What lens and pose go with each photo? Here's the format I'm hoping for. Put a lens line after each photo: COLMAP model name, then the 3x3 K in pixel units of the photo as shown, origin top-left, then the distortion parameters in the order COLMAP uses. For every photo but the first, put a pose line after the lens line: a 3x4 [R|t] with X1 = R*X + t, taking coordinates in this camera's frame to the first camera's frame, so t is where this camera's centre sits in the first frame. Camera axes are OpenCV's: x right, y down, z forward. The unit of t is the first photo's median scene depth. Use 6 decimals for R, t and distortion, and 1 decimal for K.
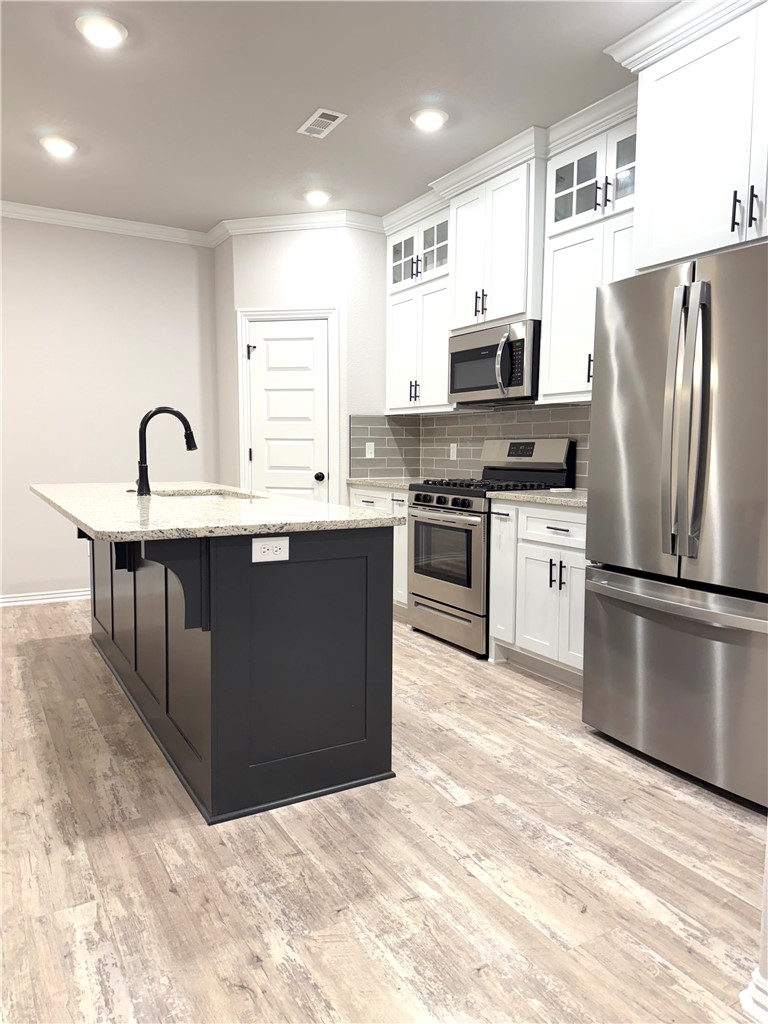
lens RADIAL K [[734.4, 0, 384.0], [0, 734.4, 512.0], [0, 0, 1]] dist [0.037956, -0.047961]
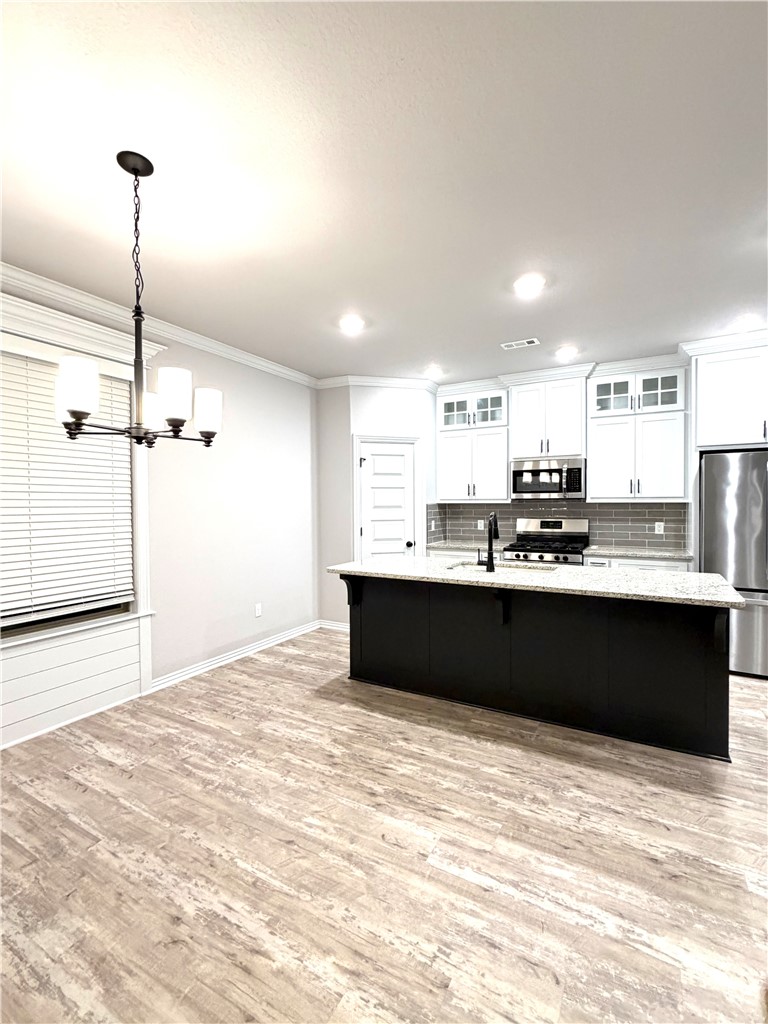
lens RADIAL K [[466.9, 0, 384.4], [0, 466.9, 509.7], [0, 0, 1]] dist [-0.003100, 0.000136]
pose [[0.855437, -0.024402, 0.517331, -1.483026], [0.060105, 0.996817, -0.052369, -0.167053], [-0.514407, 0.075893, 0.854181, 0.425657]]
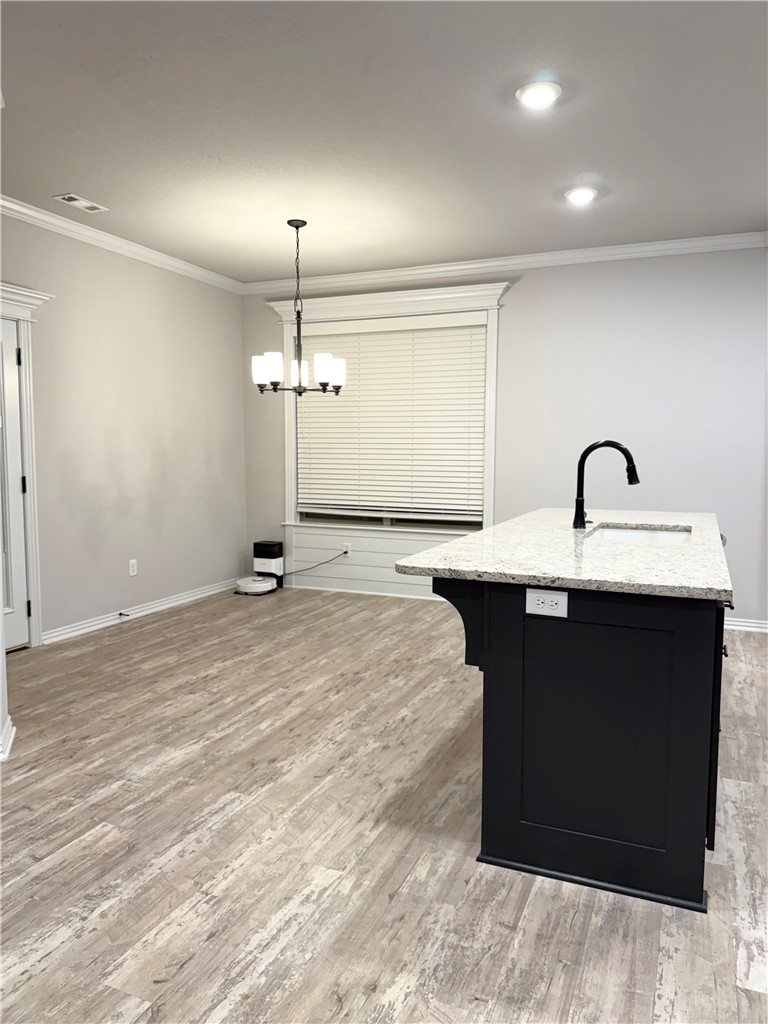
lens RADIAL K [[739.7, 0, 385.2], [0, 739.7, 506.6], [0, 0, 1]] dist [-0.010200, -0.003543]
pose [[0.602102, 0.062875, -0.795939, 0.463184], [-0.078030, 0.996756, 0.019711, -0.073837], [0.794597, 0.050239, 0.605055, 0.254009]]
